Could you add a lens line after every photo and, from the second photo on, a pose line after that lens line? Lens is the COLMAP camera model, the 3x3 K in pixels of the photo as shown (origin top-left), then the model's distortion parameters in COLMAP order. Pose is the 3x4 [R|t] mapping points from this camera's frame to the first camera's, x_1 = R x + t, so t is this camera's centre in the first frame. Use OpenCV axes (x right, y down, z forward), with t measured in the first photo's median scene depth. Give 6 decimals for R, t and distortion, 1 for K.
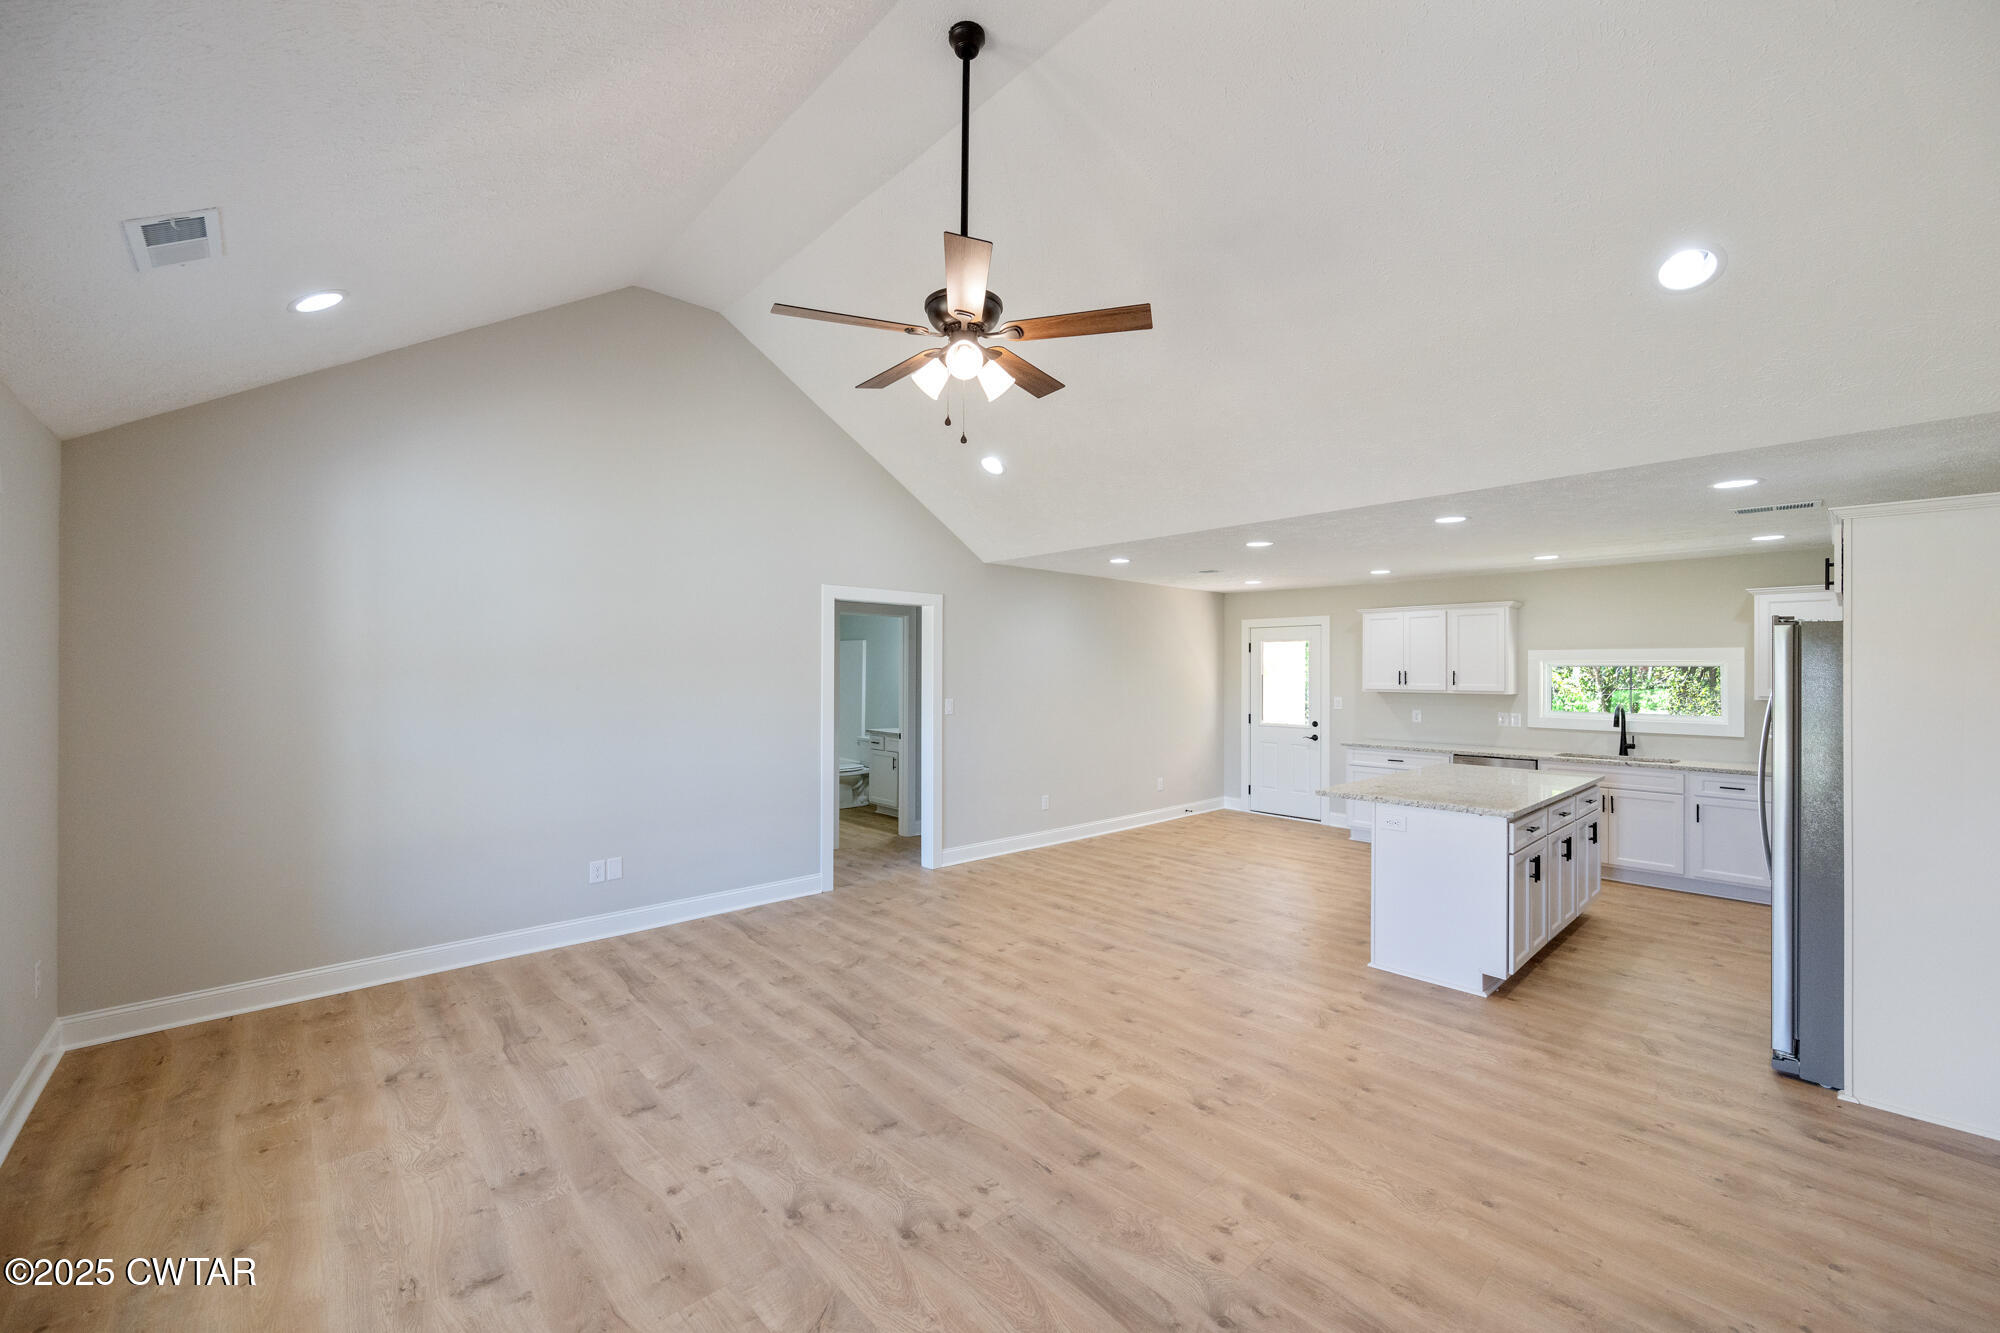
lens RADIAL K [[794.1, 0, 1003.2], [0, 794.1, 672.2], [0, 0, 1]] dist [0.000934, -0.000058]
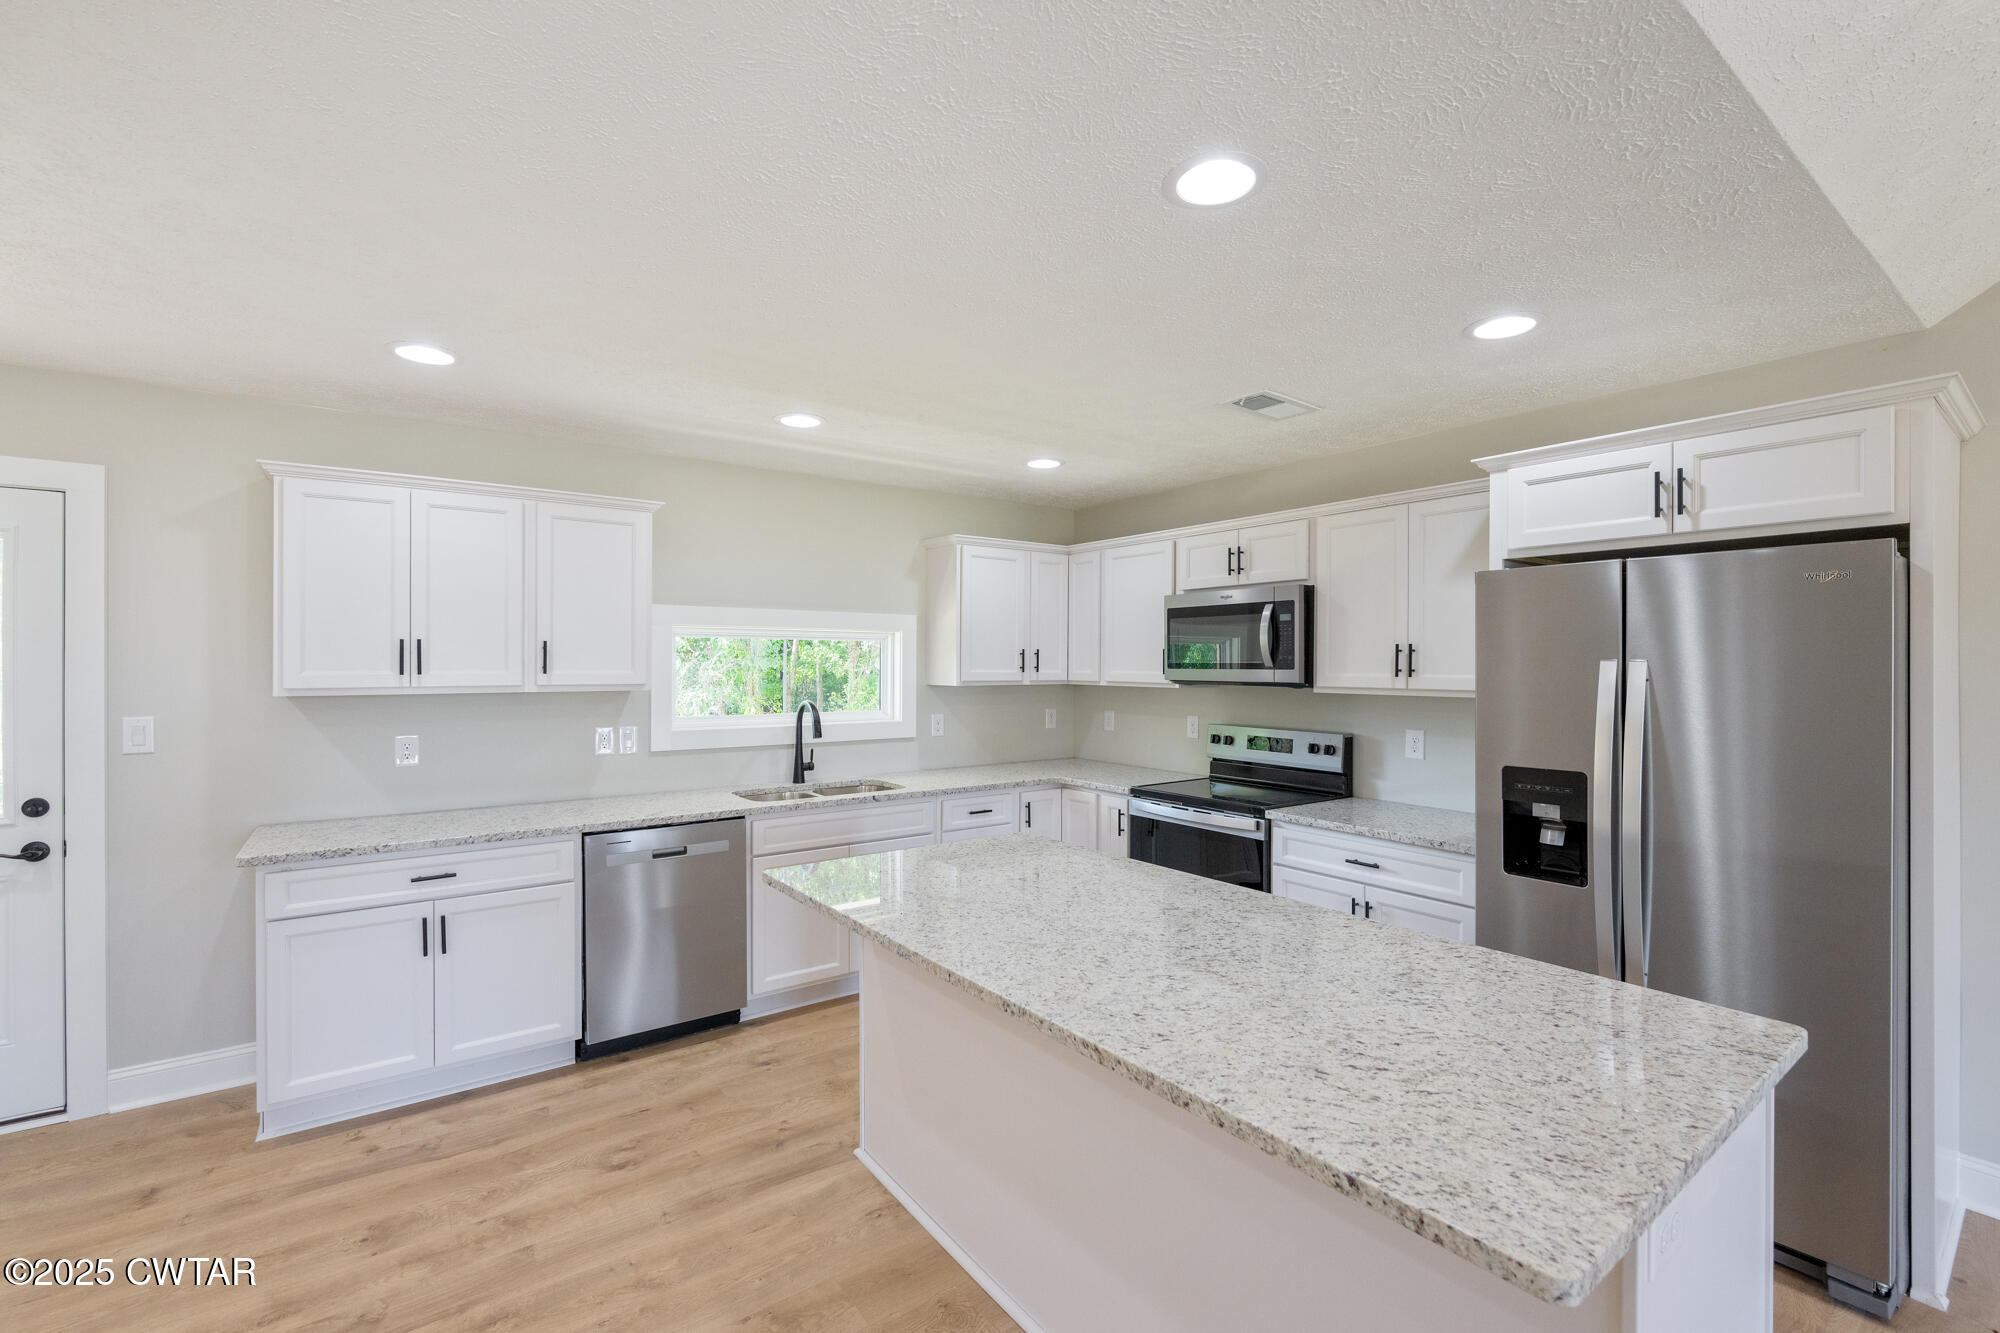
lens RADIAL K [[872.7, 0, 995.0], [0, 872.7, 665.2], [0, 0, 1]] dist [-0.001259, -0.000507]
pose [[0.113349, -0.006640, 0.993533, 0.119978], [-0.001762, 0.999975, 0.006884, 0.008382], [-0.993554, -0.002531, 0.113334, 0.720144]]
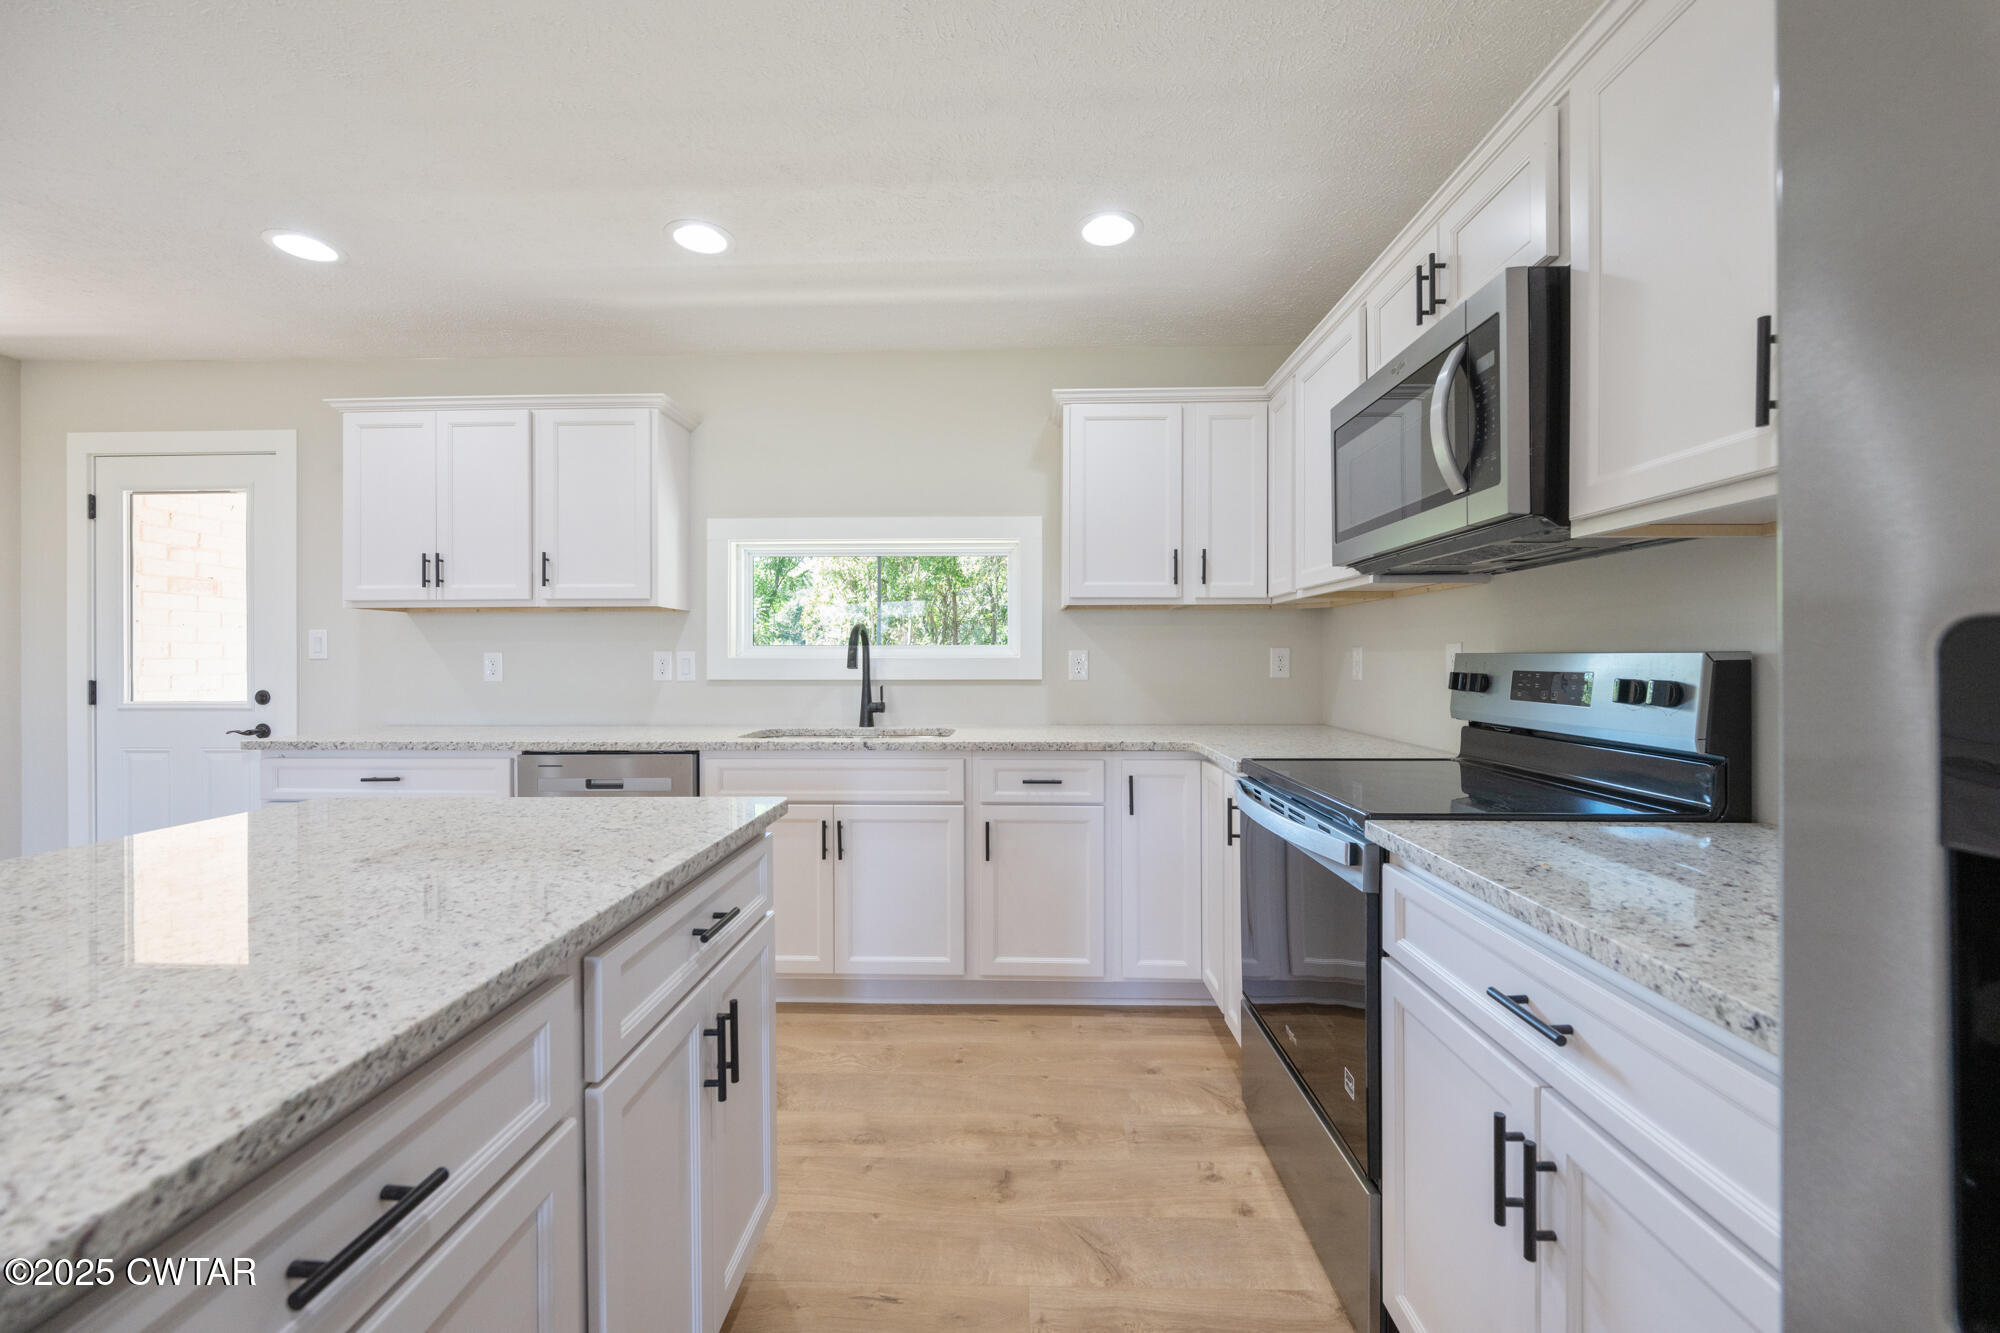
lens RADIAL K [[794.1, 0, 999.6], [0, 794.1, 662.8], [0, 0, 1]] dist [0.000934, -0.000058]
pose [[0.702747, -0.008503, 0.711389, 0.449924], [0.005033, 0.999963, 0.006980, 0.057059], [-0.711422, -0.001324, 0.702764, 0.547266]]
